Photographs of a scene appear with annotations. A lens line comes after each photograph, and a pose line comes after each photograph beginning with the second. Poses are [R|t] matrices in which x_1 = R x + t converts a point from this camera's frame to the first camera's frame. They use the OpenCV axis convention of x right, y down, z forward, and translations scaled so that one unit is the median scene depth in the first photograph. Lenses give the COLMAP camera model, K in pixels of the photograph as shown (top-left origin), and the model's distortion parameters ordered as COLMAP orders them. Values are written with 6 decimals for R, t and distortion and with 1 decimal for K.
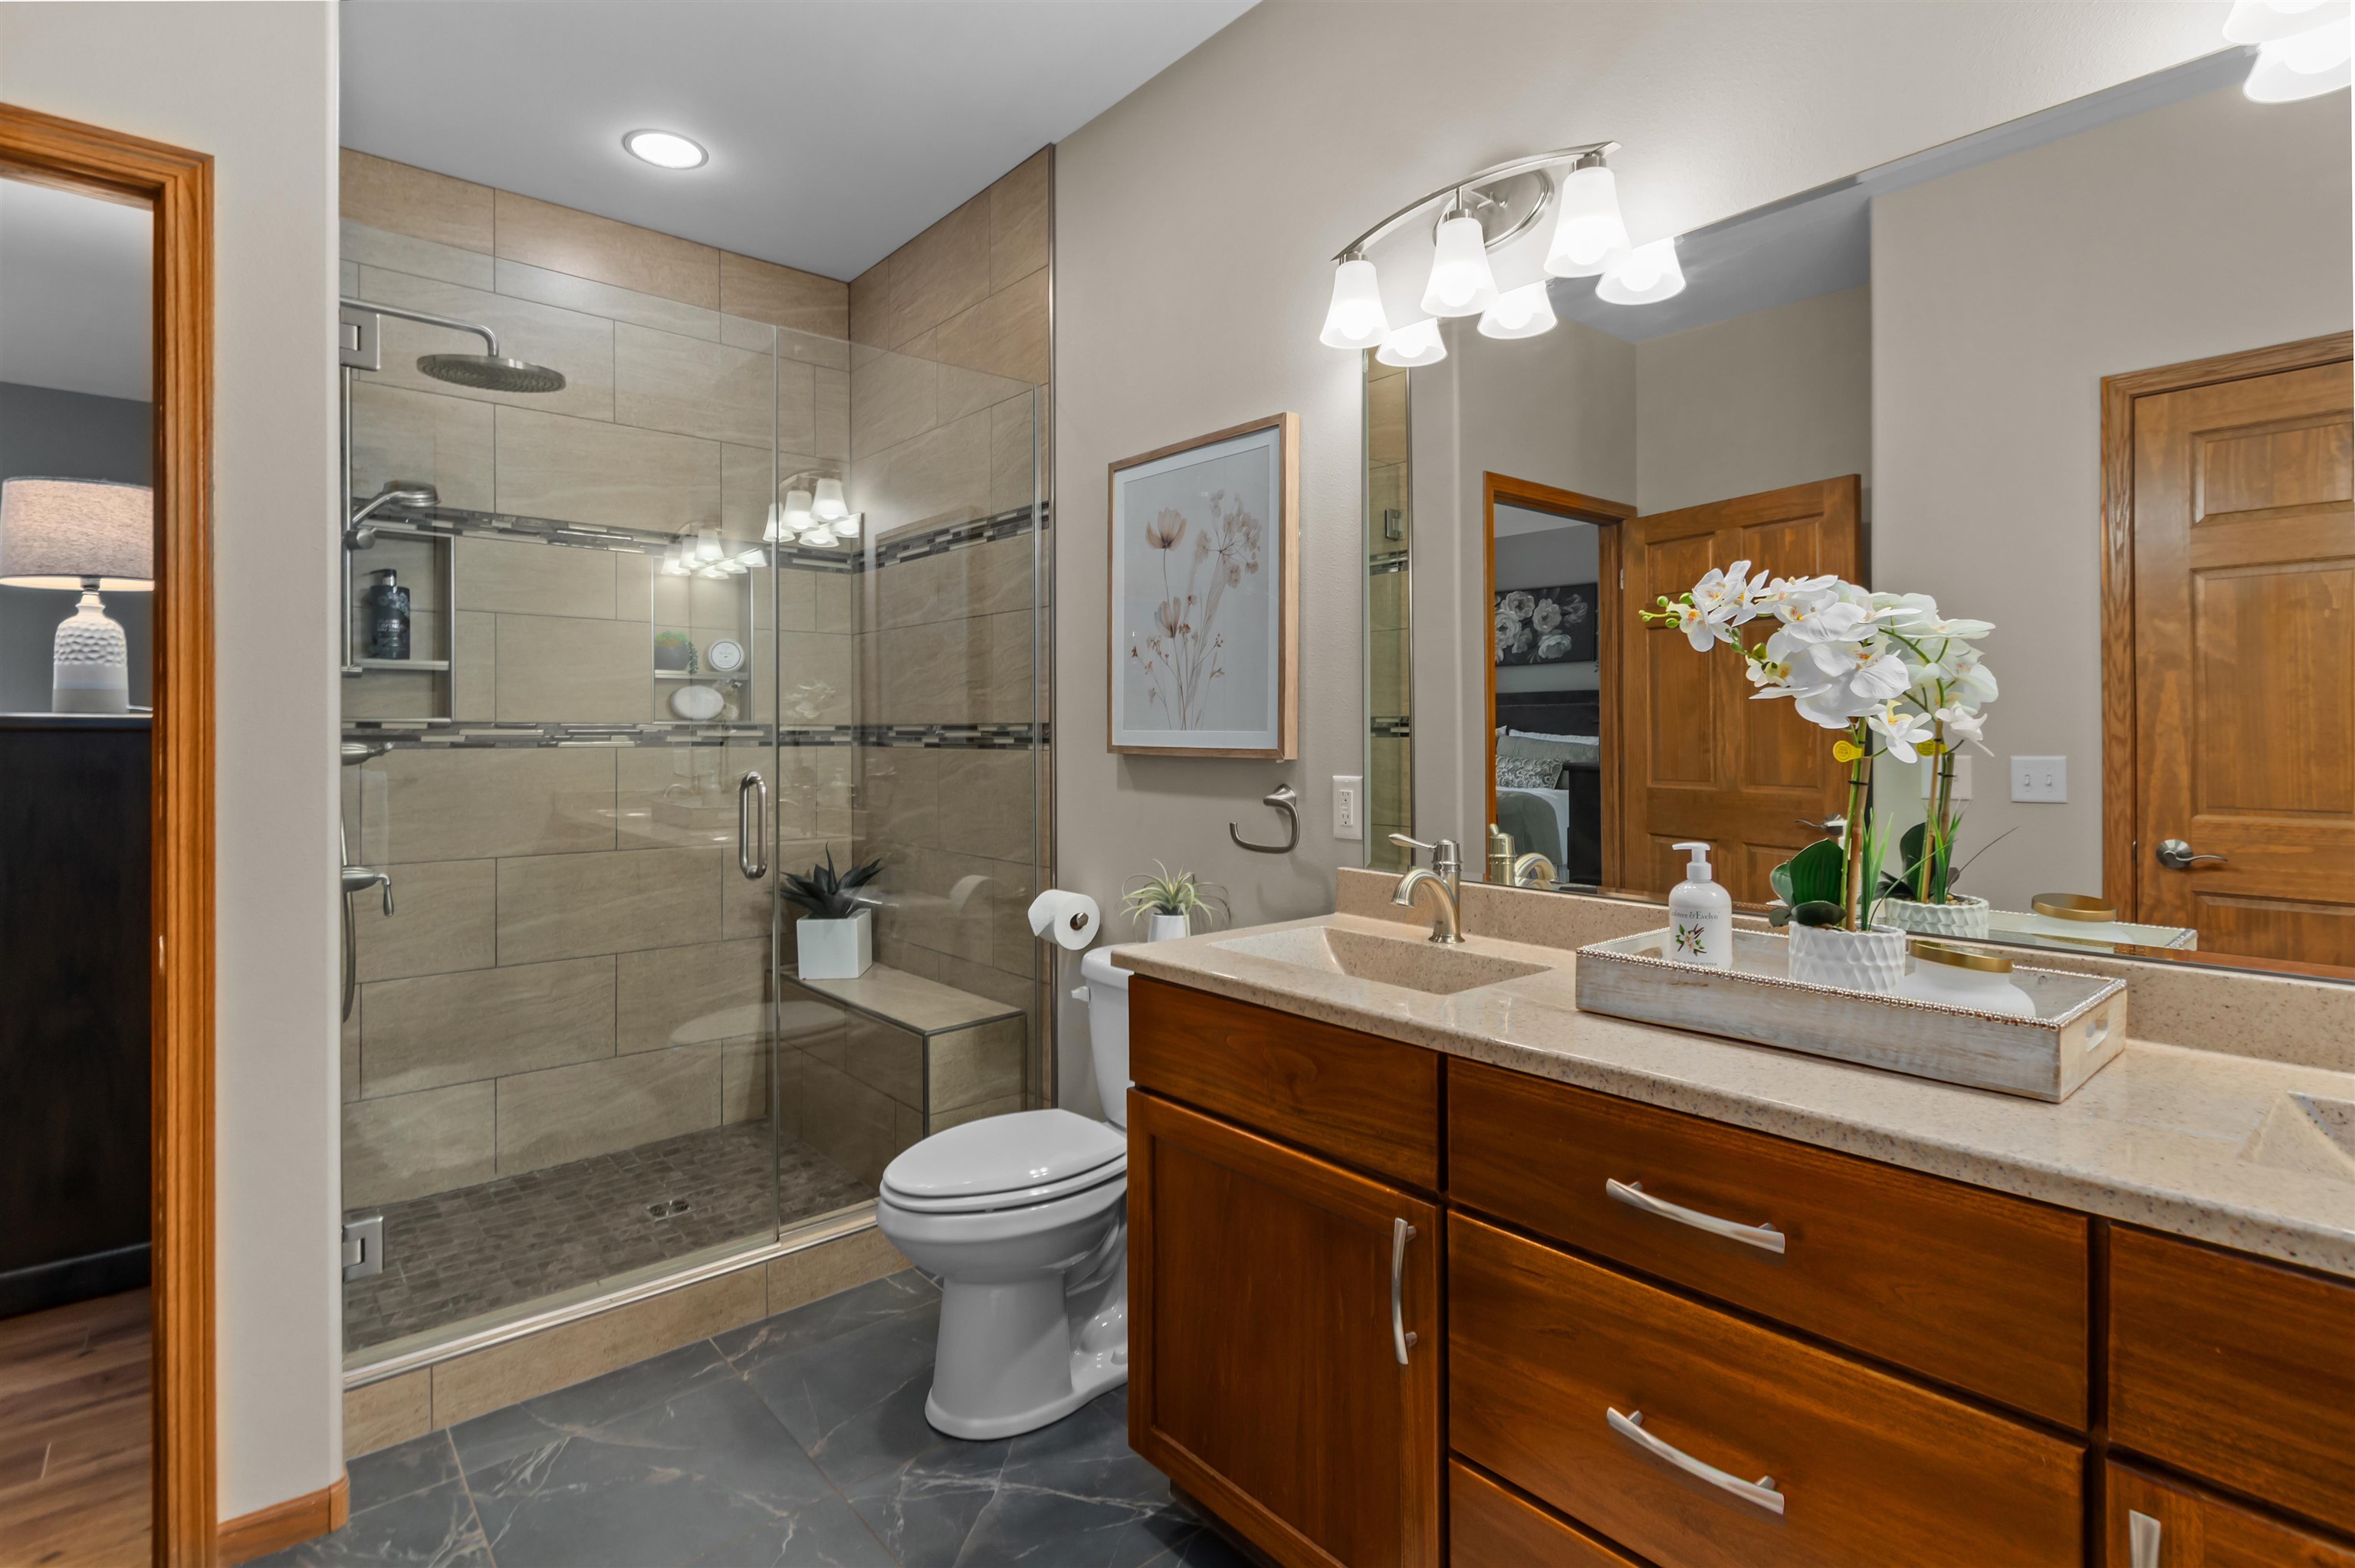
lens RADIAL K [[1128.5, 0, 1183.9], [0, 1128.5, 738.2], [0, 0, 1]] dist [0.008540, -0.004694]
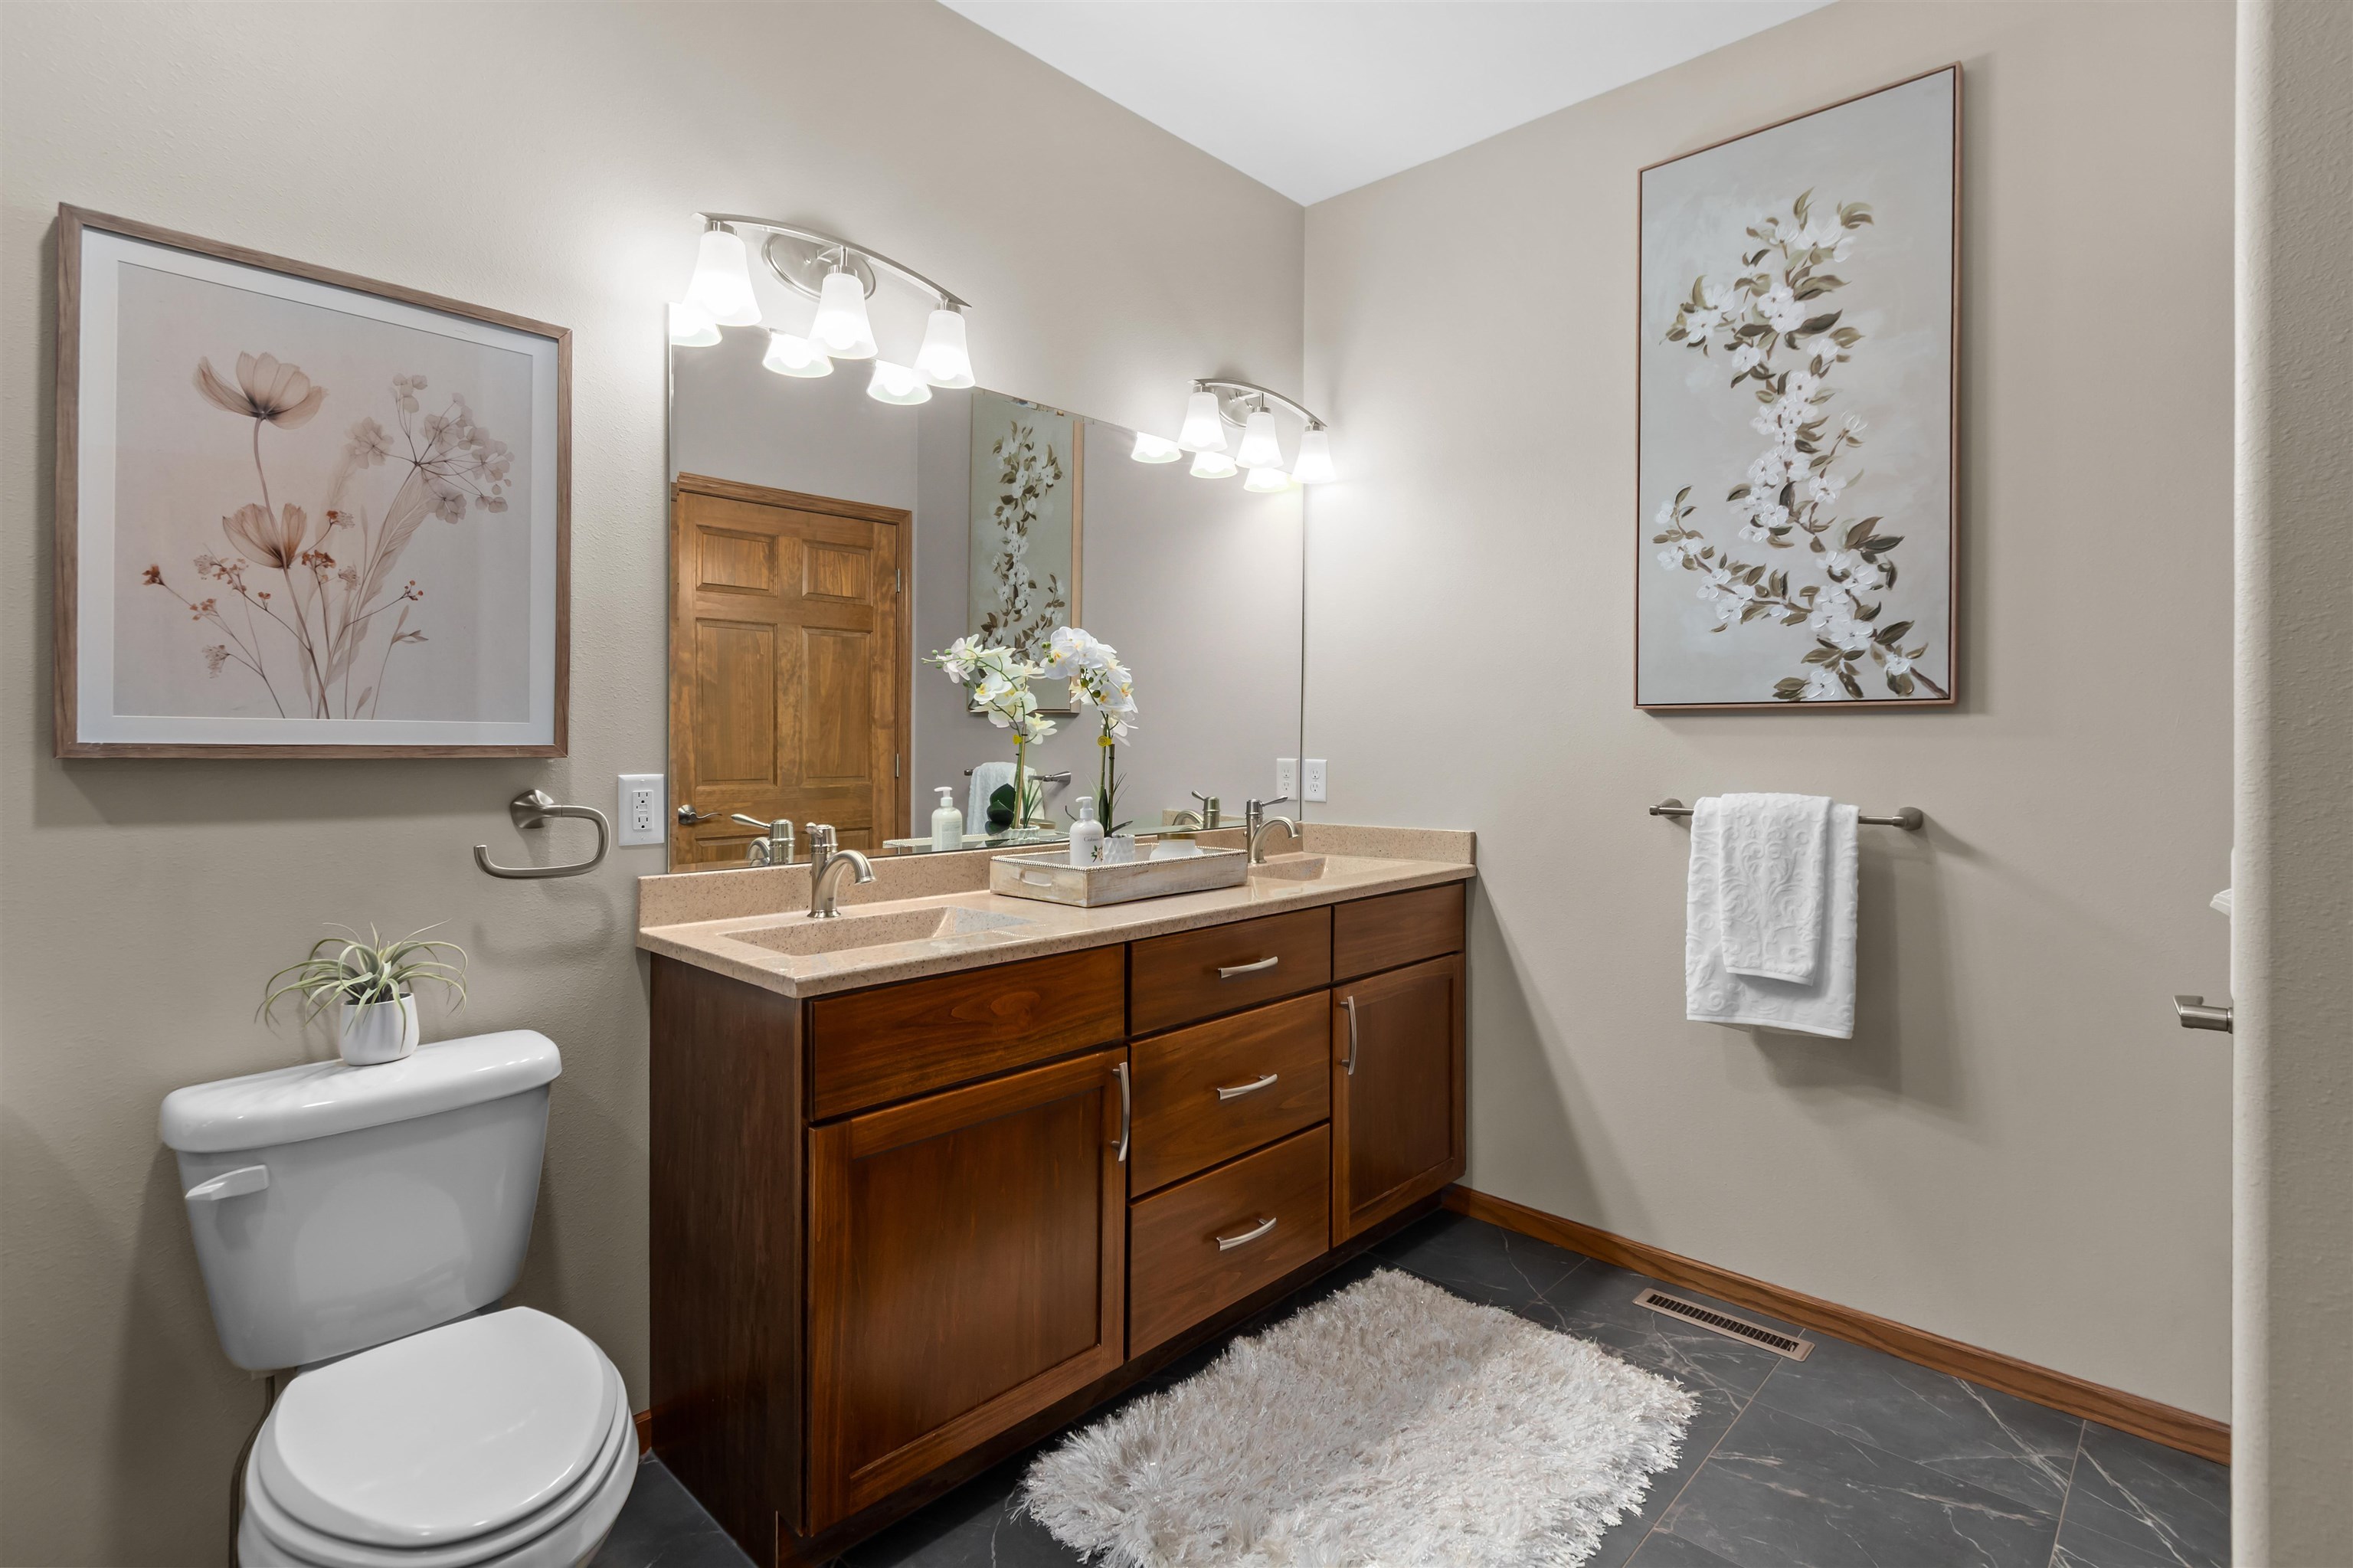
lens RADIAL K [[1127.8, 0, 1182.9], [0, 1127.8, 738.2], [0, 0, 1]] dist [0.008540, -0.004694]
pose [[-0.095834, -0.001919, 0.995395, -0.570355], [-0.002738, 0.999995, 0.001665, 0.001527], [-0.995394, -0.002566, -0.095839, 0.478054]]
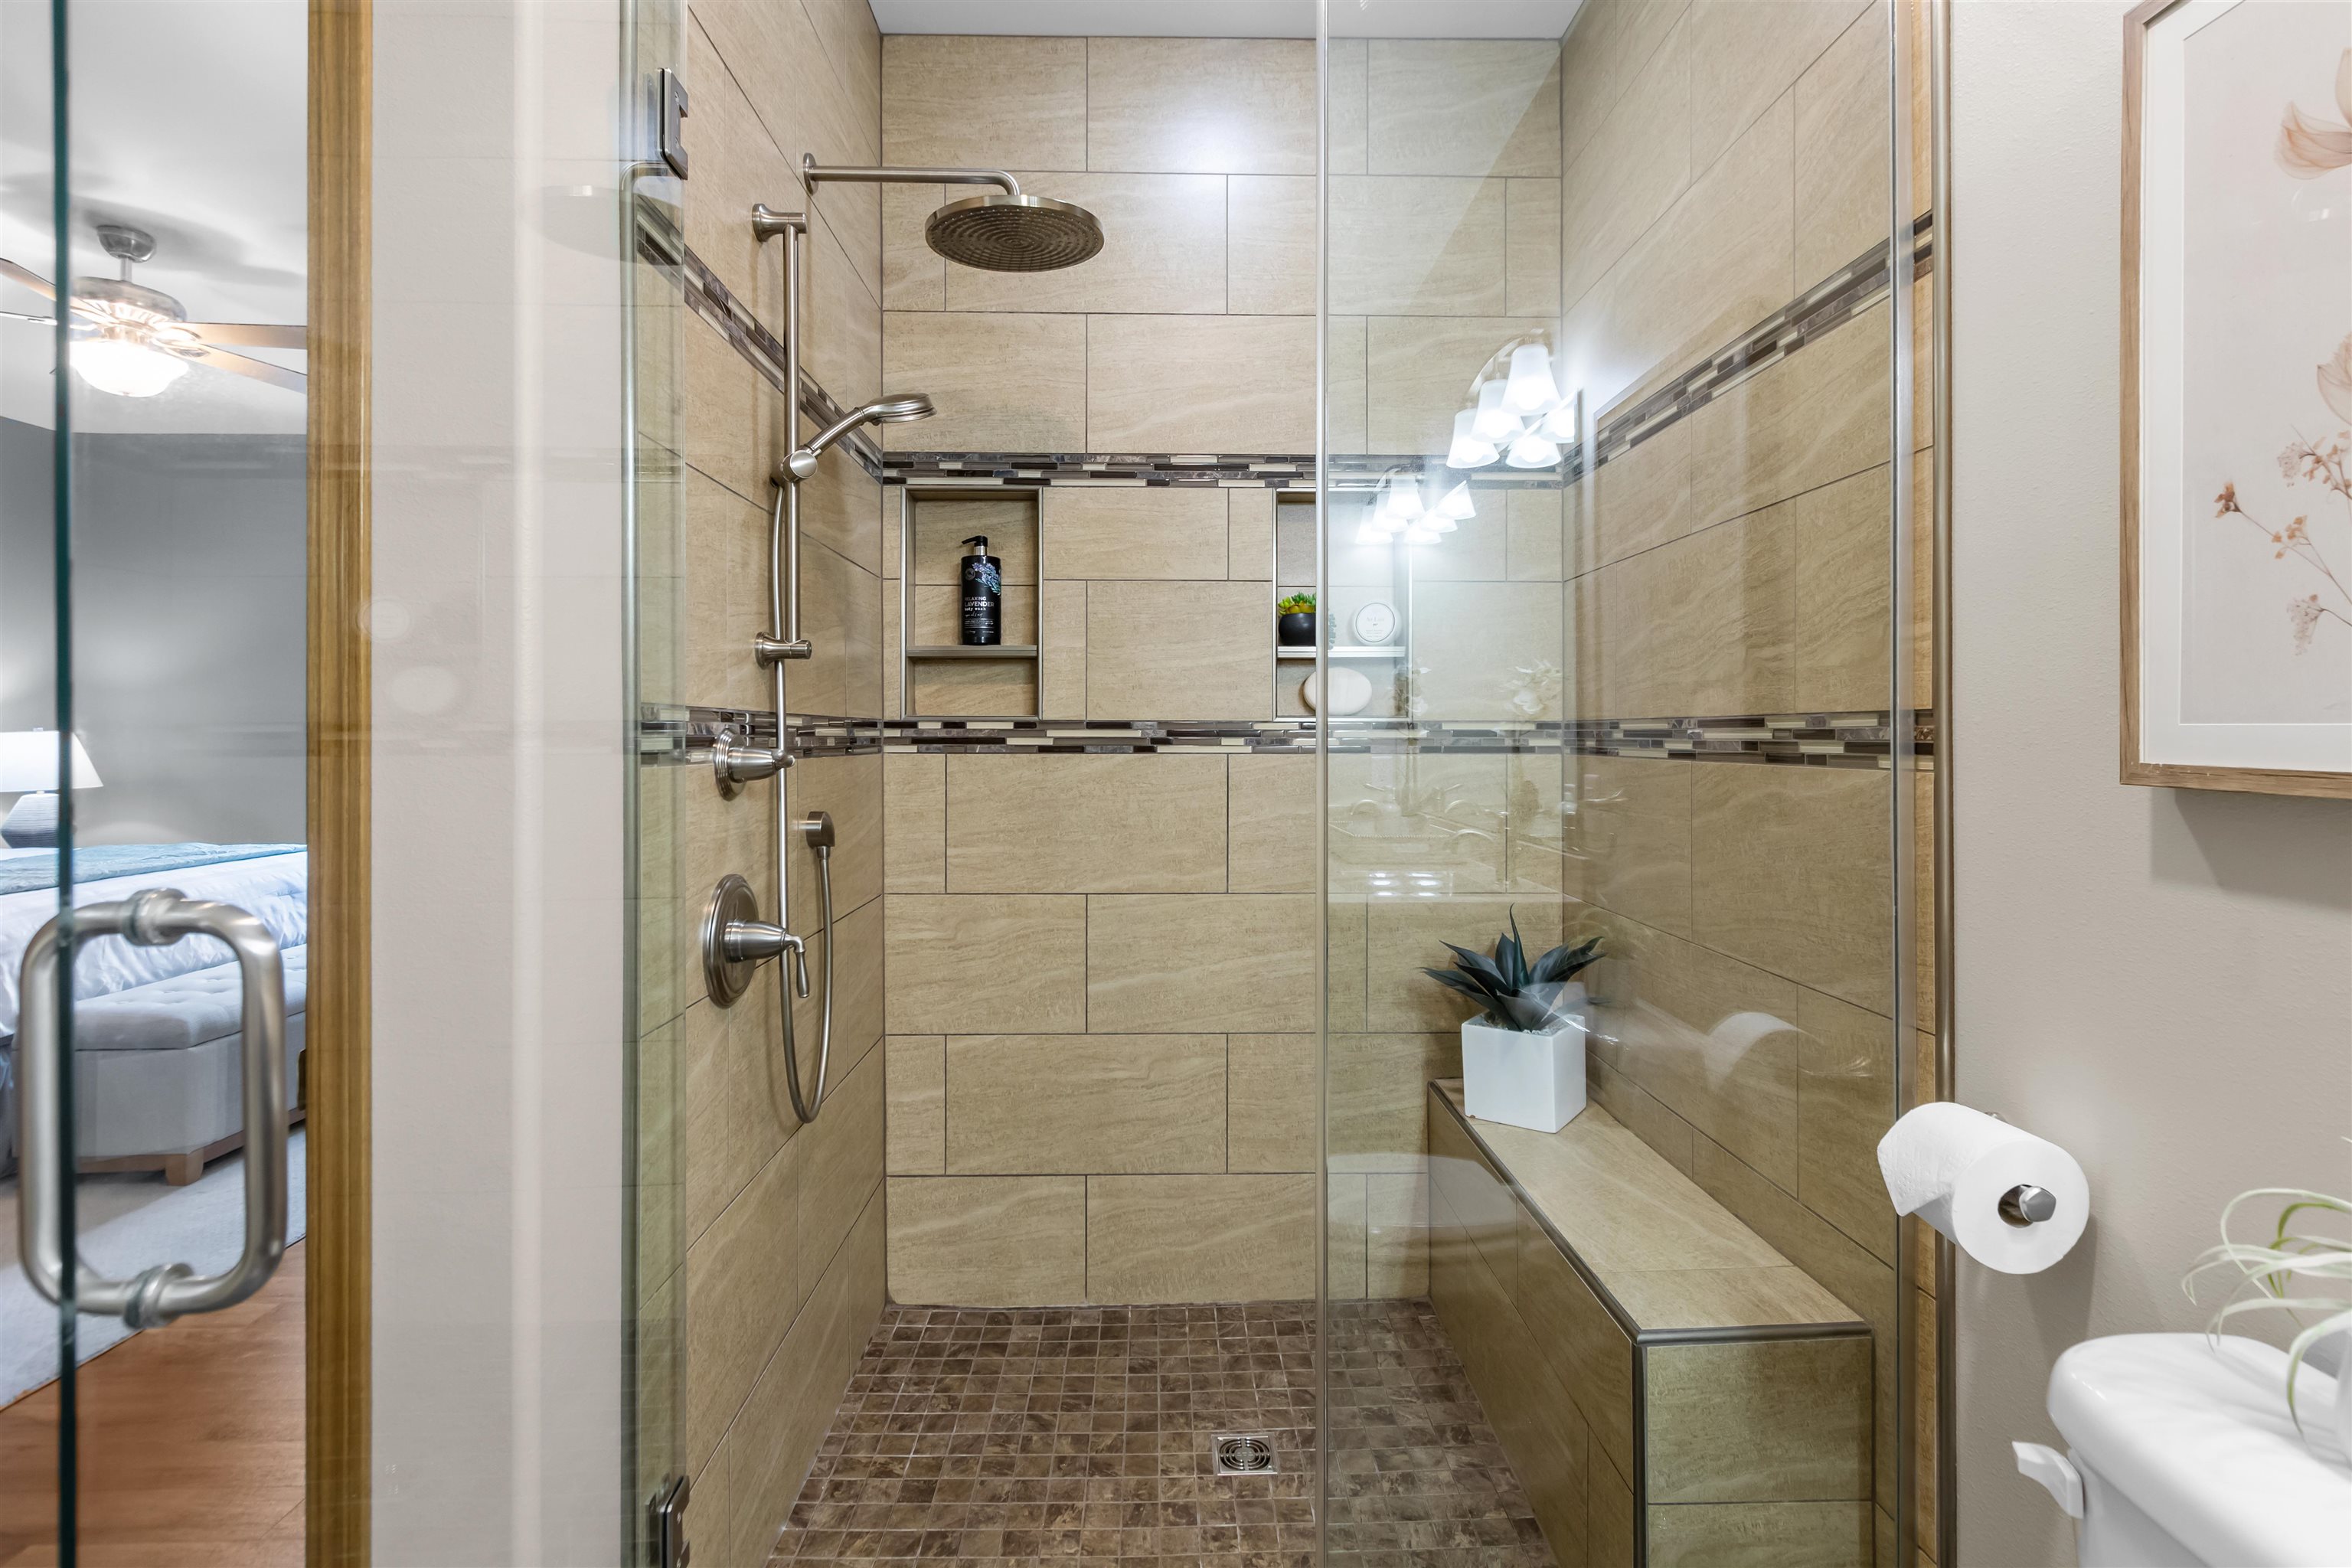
lens RADIAL K [[1127.3, 0, 1182.4], [0, 1127.3, 738.2], [0, 0, 1]] dist [0.008540, -0.004694]
pose [[0.769010, 0.000829, -0.639236, -0.060402], [-0.002069, 0.999997, -0.001191, -0.001019], [0.639233, 0.002238, 0.769010, 0.455790]]
